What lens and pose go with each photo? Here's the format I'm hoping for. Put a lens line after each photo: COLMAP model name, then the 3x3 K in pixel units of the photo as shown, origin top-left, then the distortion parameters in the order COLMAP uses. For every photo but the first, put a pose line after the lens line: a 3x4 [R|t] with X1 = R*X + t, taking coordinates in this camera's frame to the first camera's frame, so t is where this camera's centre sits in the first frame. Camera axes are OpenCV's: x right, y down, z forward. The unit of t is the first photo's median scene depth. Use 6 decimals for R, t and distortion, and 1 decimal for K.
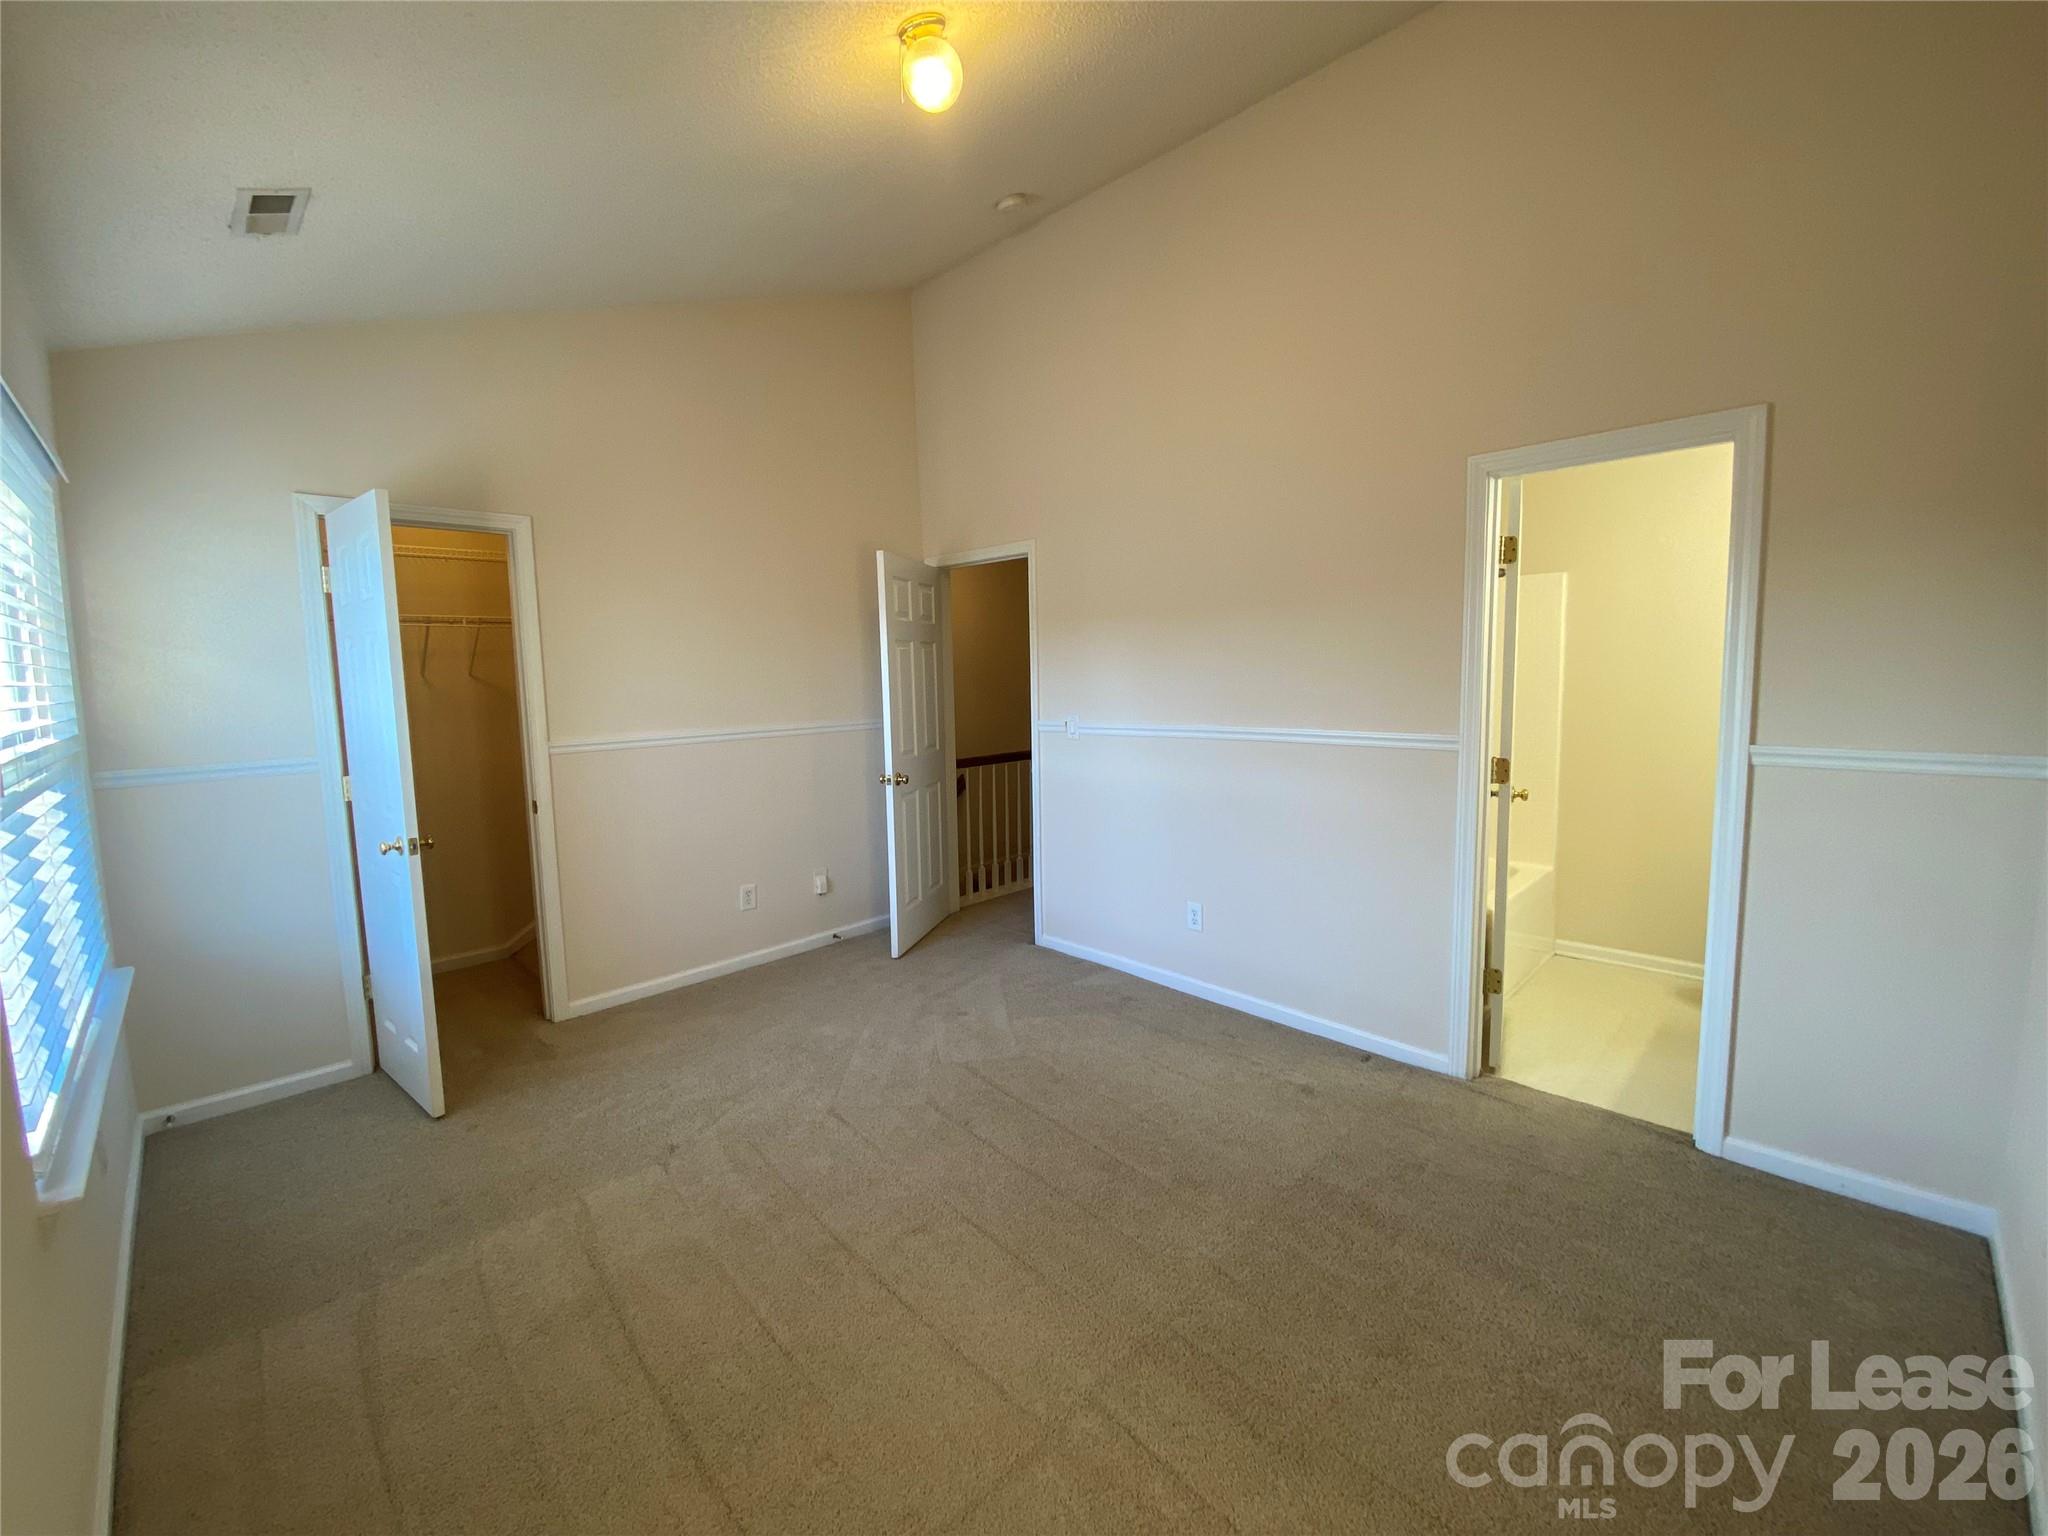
lens RADIAL K [[853.8, 0, 1019.7], [0, 853.8, 759.0], [0, 0, 1]] dist [0.044433, -0.026181]
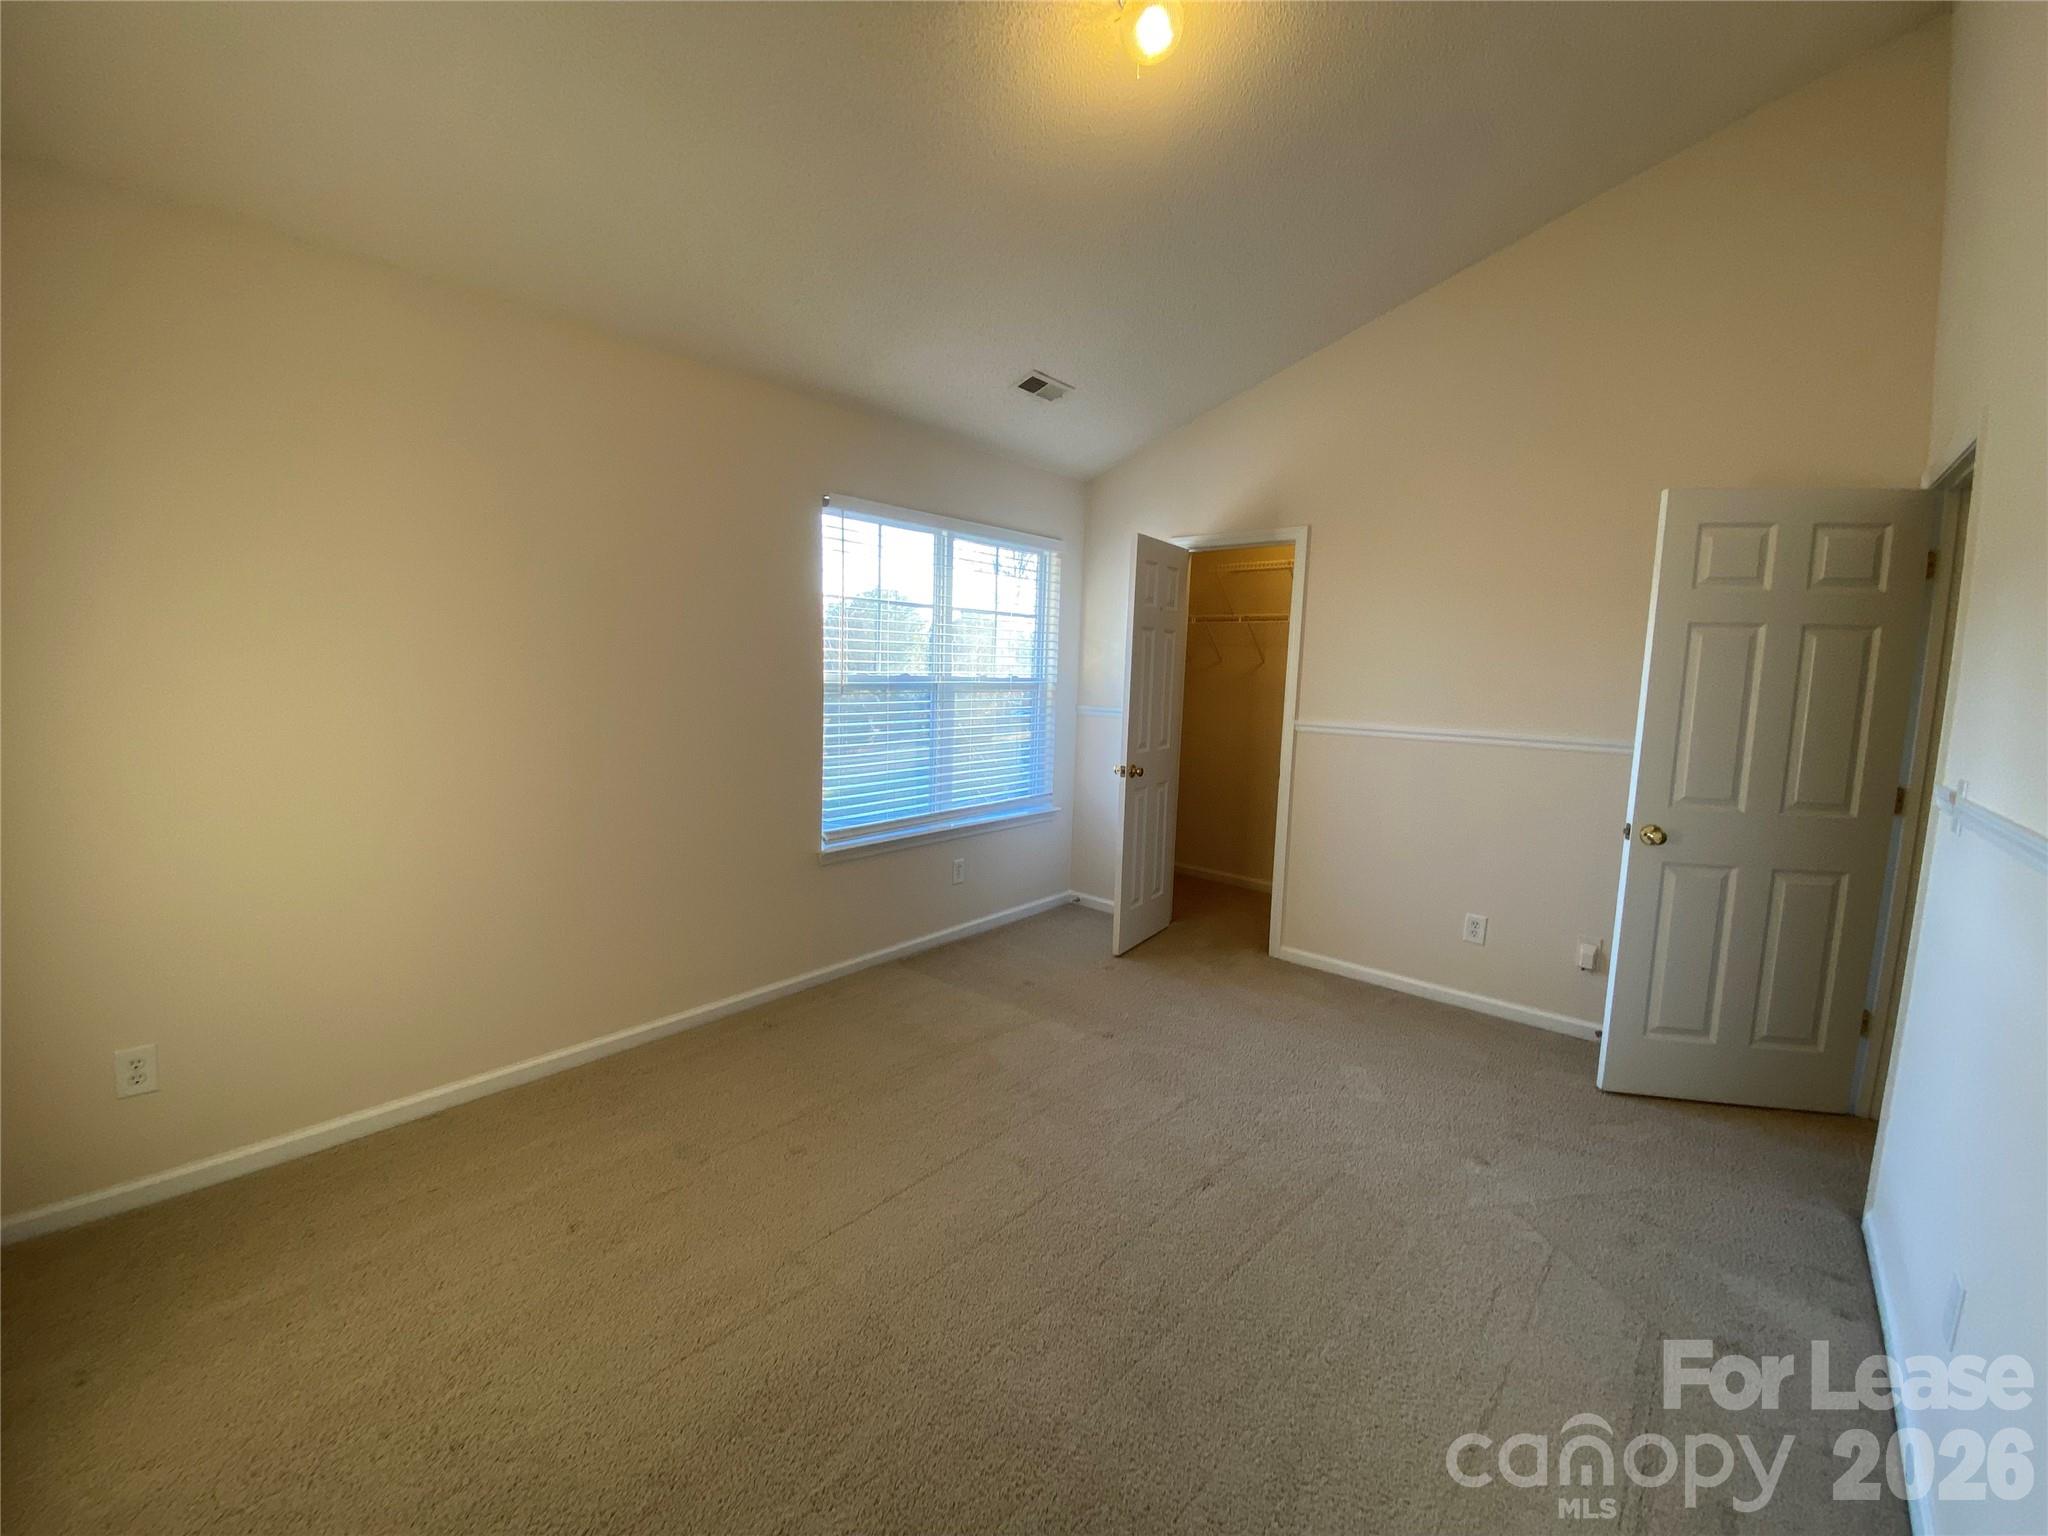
lens RADIAL K [[853.8, 0, 1019.7], [0, 853.8, 759.0], [0, 0, 1]] dist [0.044433, -0.026181]
pose [[0.077710, 0.144141, -0.986501, 0.714862], [-0.136254, 0.981744, 0.132713, -0.088573], [0.987621, 0.124101, 0.095931, 0.660635]]
